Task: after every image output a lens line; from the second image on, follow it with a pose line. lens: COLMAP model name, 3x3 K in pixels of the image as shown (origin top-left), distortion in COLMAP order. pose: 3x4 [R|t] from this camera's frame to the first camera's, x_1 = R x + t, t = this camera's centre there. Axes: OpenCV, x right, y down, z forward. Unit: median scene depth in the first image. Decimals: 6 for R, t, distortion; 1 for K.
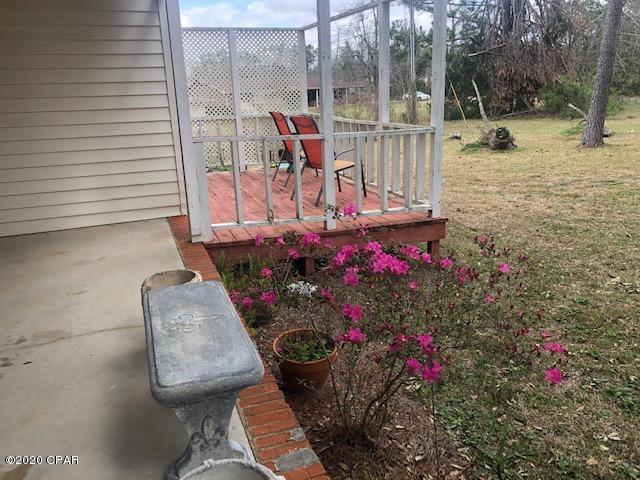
lens RADIAL K [[523.0, 0, 320.8], [0, 523.0, 242.6], [0, 0, 1]] dist [0.037246, -0.039867]
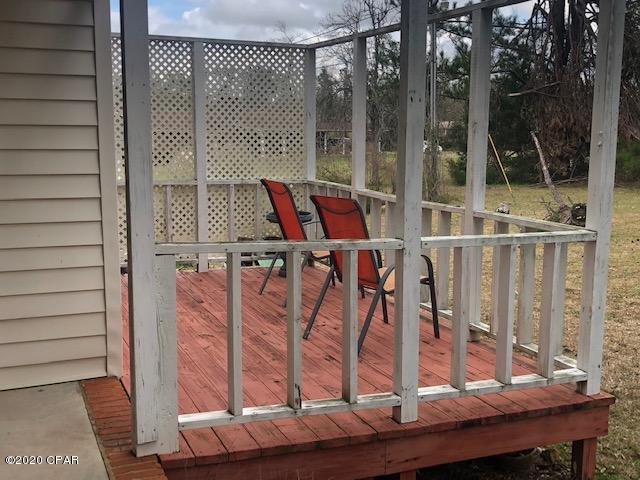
lens RADIAL K [[770.3, 0, 319.7], [0, 770.3, 239.0], [0, 0, 1]] dist [0.000647, 0.000000]
pose [[0.997912, 0.036195, 0.053495, -0.101986], [-0.028107, 0.989050, -0.144876, -0.082148], [-0.058153, 0.143070, 0.988003, 0.220160]]
